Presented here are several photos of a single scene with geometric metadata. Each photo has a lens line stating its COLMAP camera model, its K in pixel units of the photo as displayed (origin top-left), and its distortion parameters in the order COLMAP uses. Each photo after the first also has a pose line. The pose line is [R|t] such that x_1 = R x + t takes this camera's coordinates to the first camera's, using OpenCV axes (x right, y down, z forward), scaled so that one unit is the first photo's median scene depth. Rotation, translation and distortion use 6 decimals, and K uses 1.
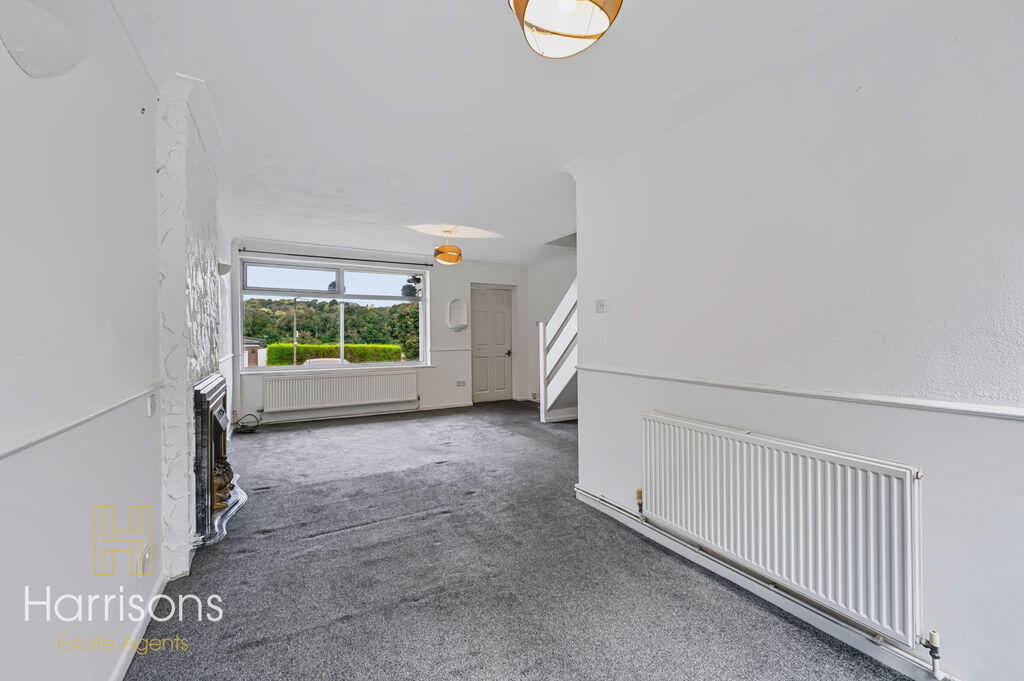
lens RADIAL K [[417.4, 0, 512.0], [0, 417.4, 340.5], [0, 0, 1]] dist [0.000811, 0.000042]
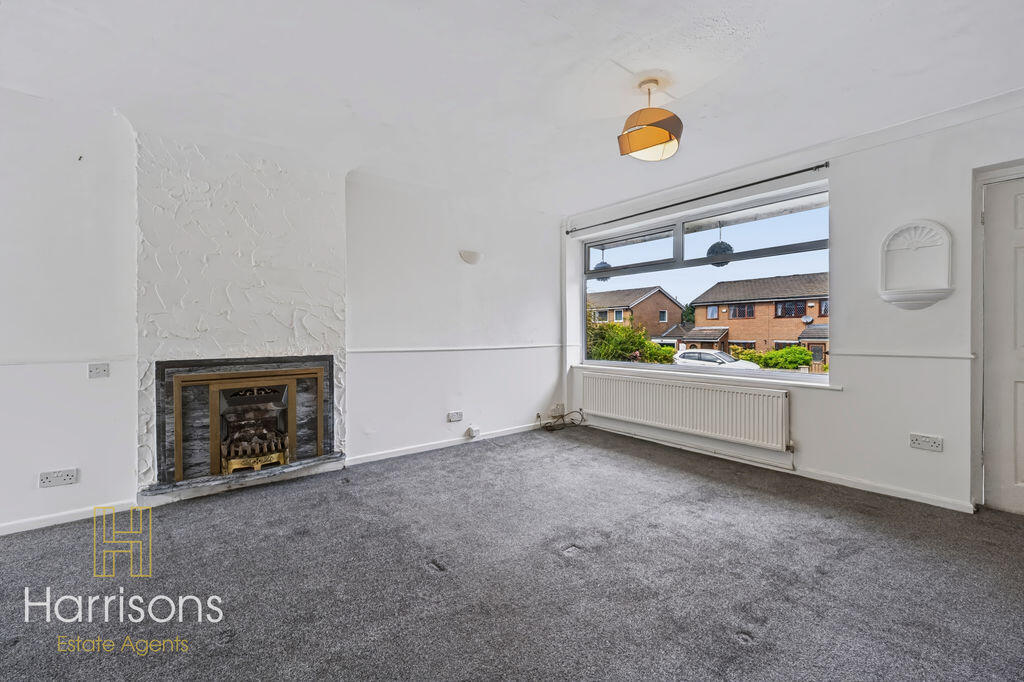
lens RADIAL K [[422.3, 0, 509.2], [0, 422.3, 327.9], [0, 0, 1]] dist [0.000599, -0.000001]
pose [[0.170390, -0.008224, -0.985342, 0.210290], [-0.008799, 0.999913, -0.009867, 0.004335], [0.985337, 0.010351, 0.170302, 0.594655]]
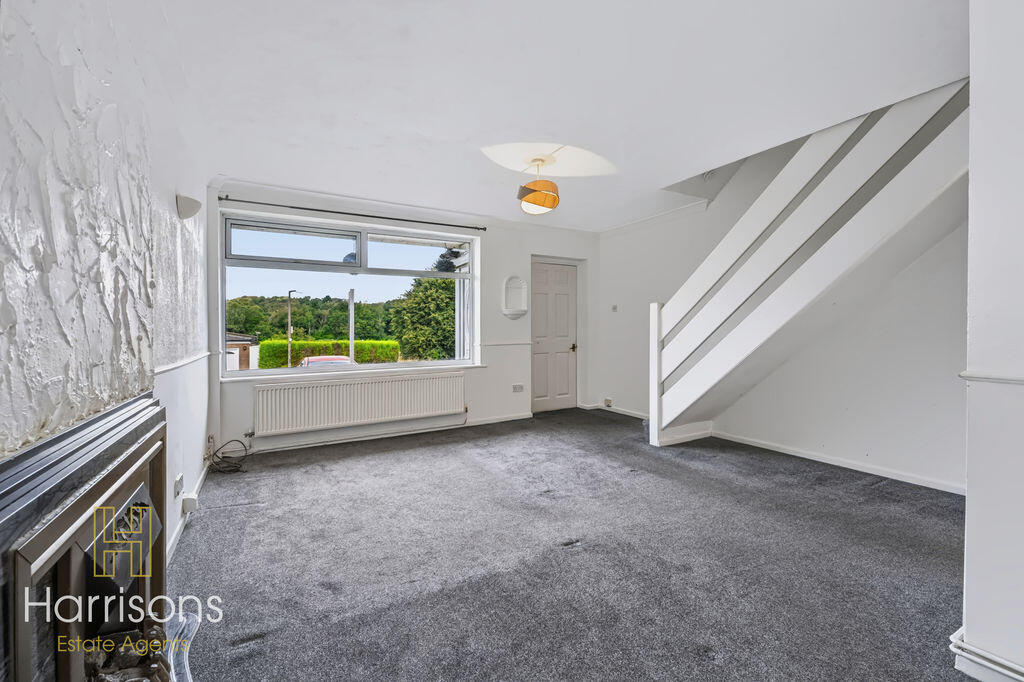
lens RADIAL K [[422.3, 0, 509.2], [0, 422.3, 327.9], [0, 0, 1]] dist [0.000599, -0.000001]
pose [[0.999958, -0.008473, 0.003399, -0.152713], [0.008533, 0.999798, -0.018192, 0.008161], [-0.003244, 0.018220, 0.999829, 0.259581]]
